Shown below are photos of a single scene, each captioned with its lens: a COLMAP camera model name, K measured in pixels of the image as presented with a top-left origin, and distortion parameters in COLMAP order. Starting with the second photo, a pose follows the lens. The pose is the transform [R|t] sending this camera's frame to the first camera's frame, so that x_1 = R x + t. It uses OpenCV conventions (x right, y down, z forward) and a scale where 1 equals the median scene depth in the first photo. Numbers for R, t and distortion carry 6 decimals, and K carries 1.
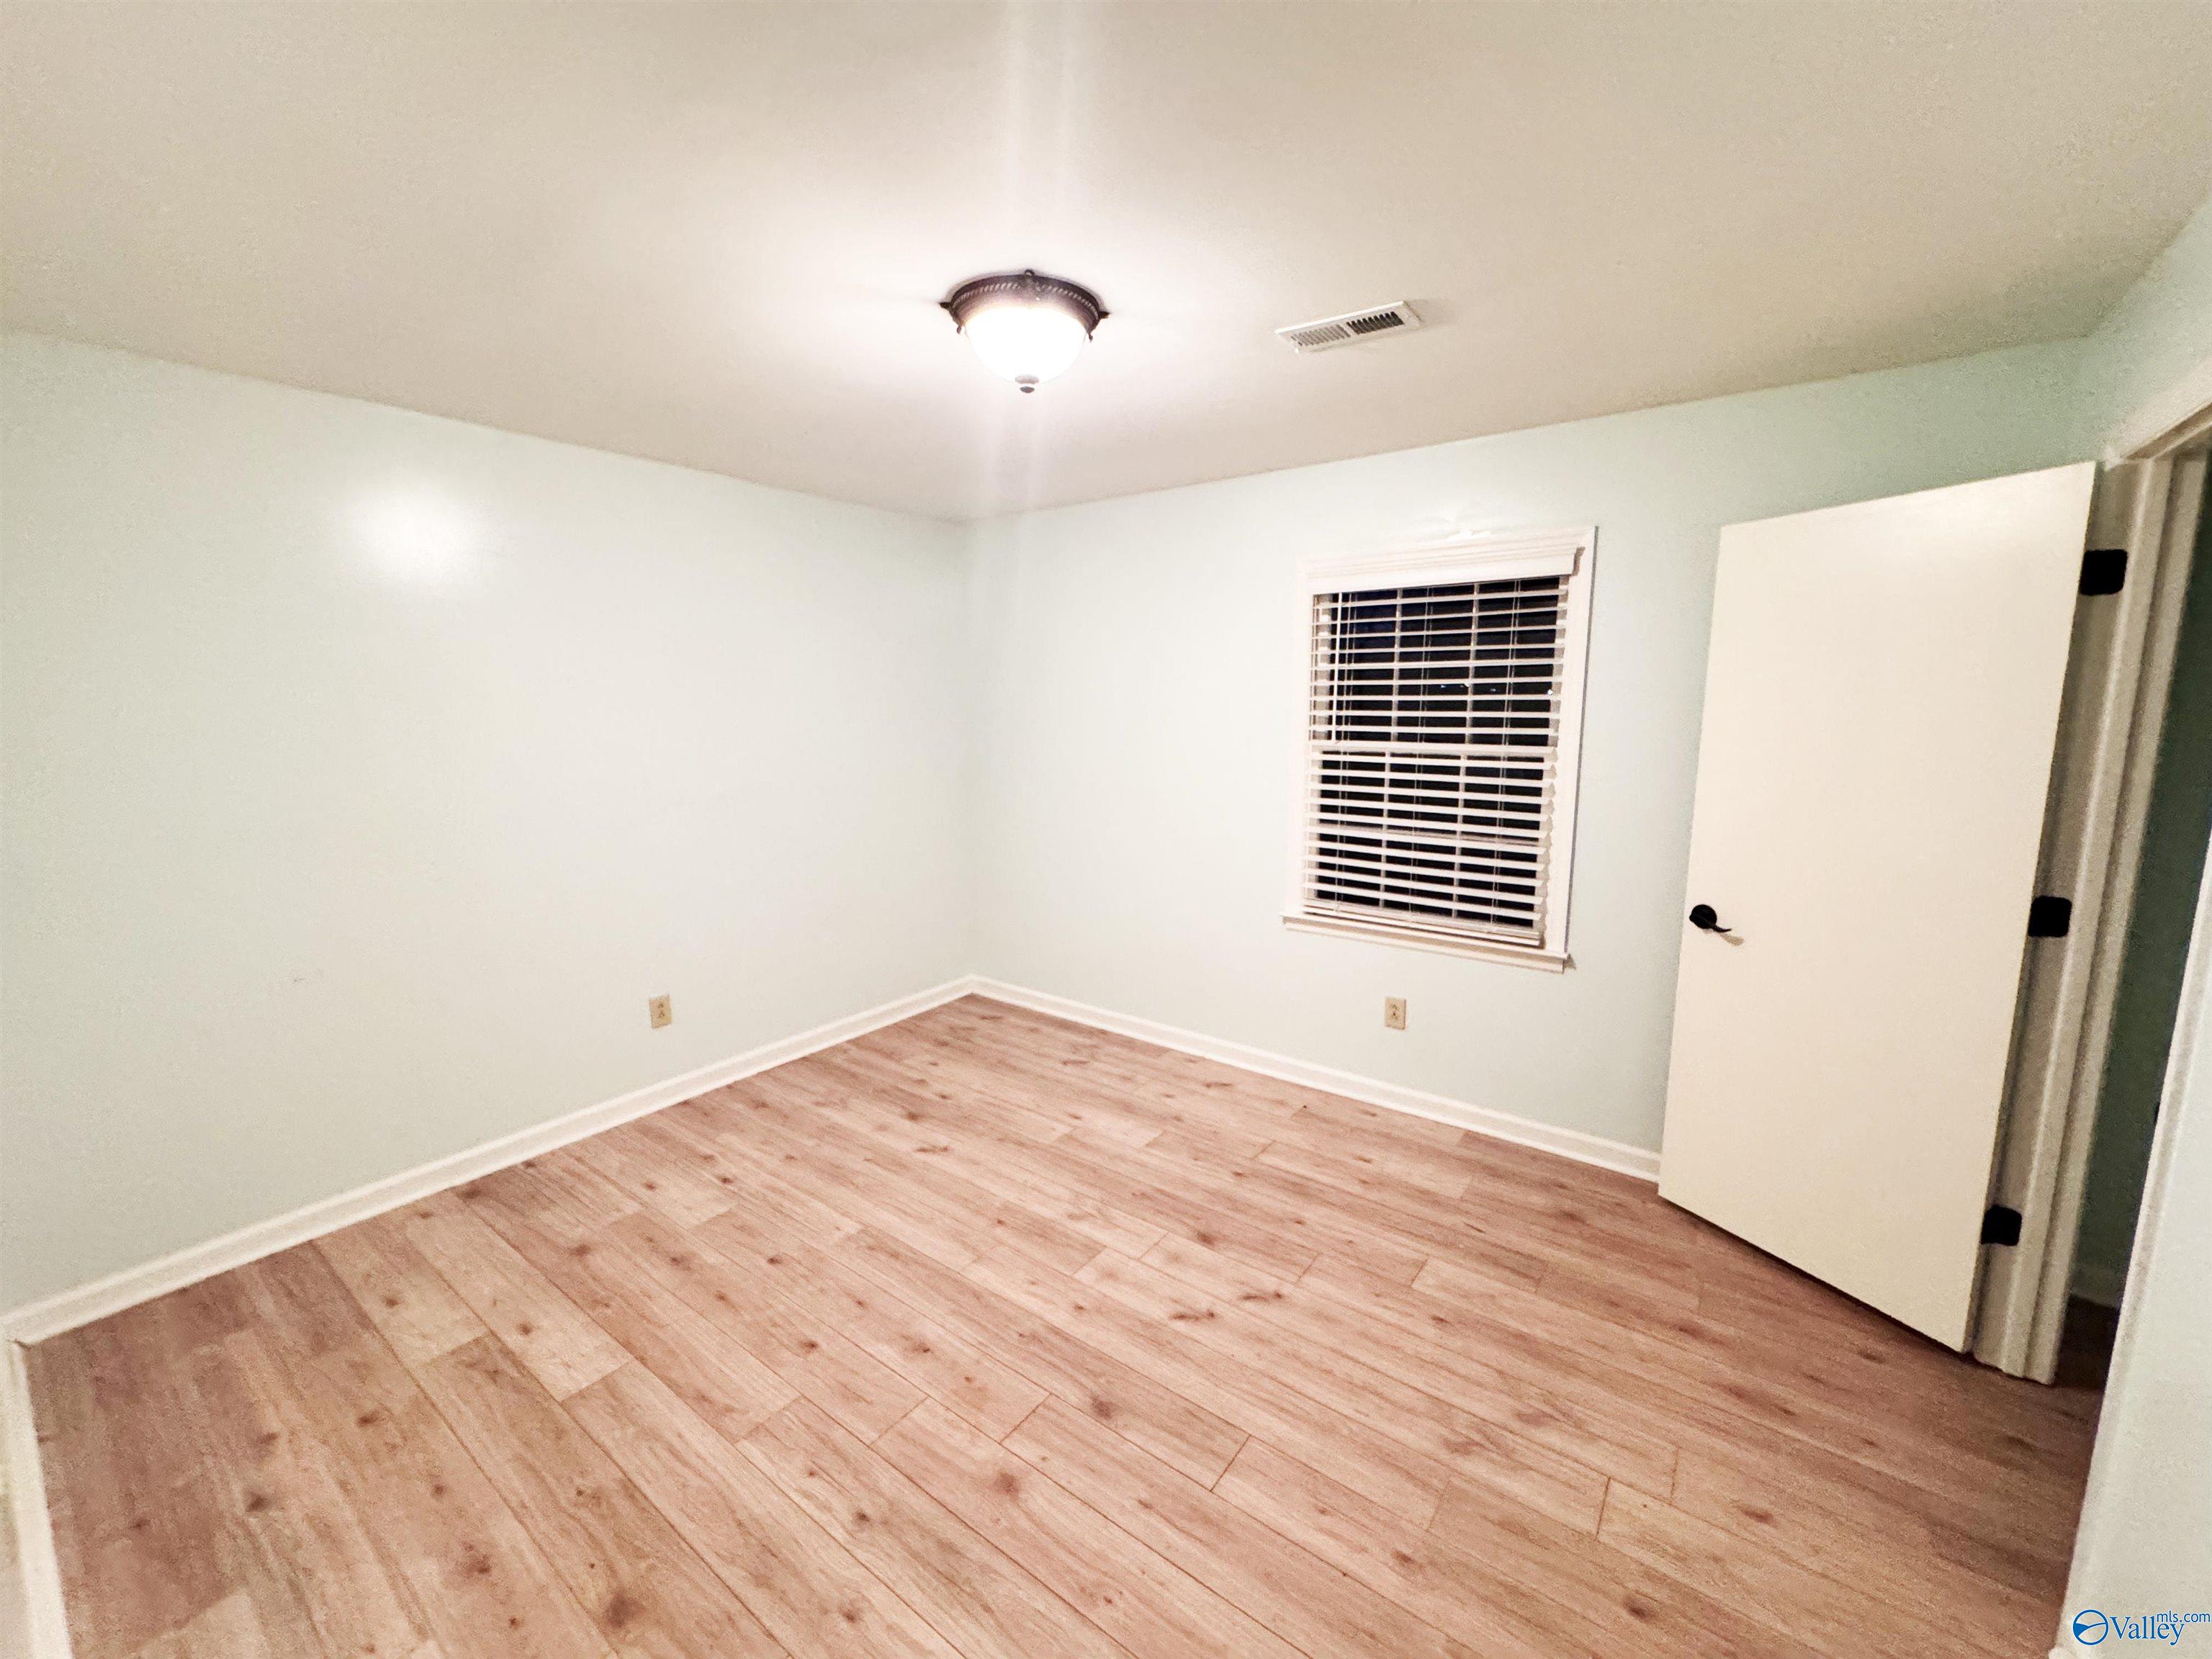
lens RADIAL K [[881.0, 0, 1106.0], [0, 881.0, 829.5], [0, 0, 1]] dist [-0.004359, 0.000239]
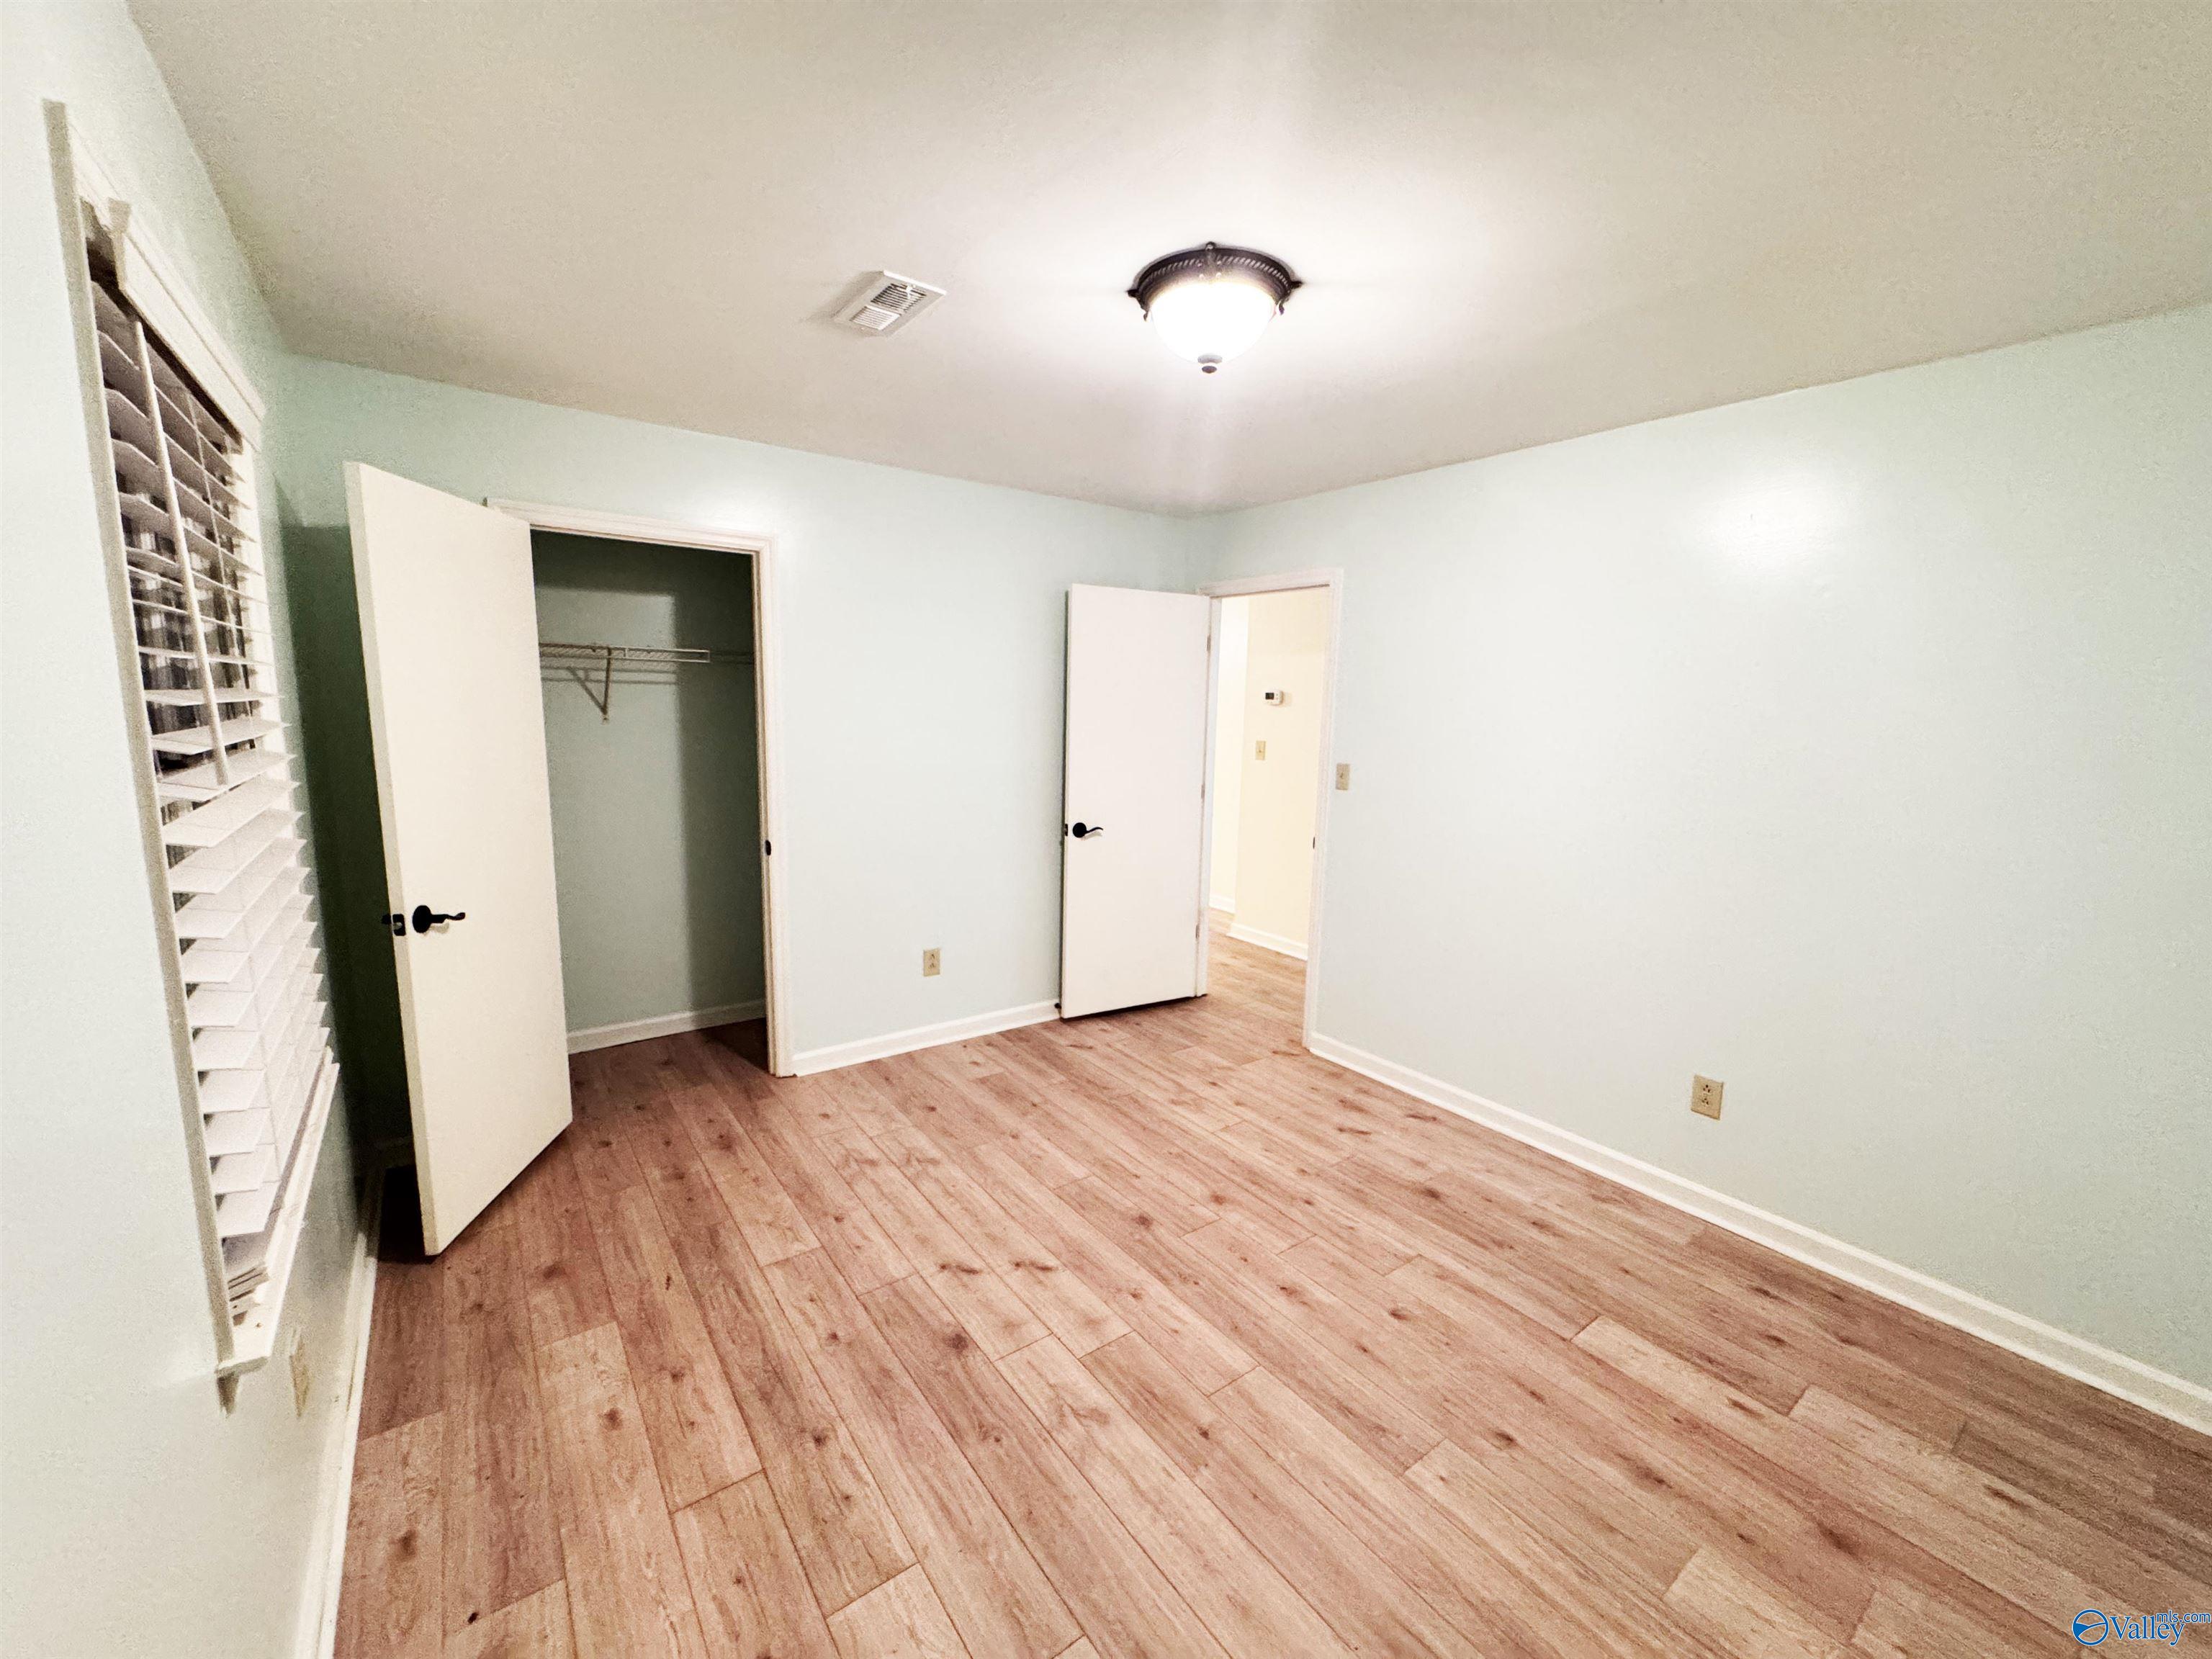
lens RADIAL K [[881.0, 0, 1106.0], [0, 881.0, 829.5], [0, 0, 1]] dist [-0.004359, 0.000239]
pose [[-0.957647, -0.064180, 0.280700, -0.250558], [0.019243, 0.958399, 0.284783, -0.257692], [-0.287300, 0.278123, -0.916573, 1.818148]]
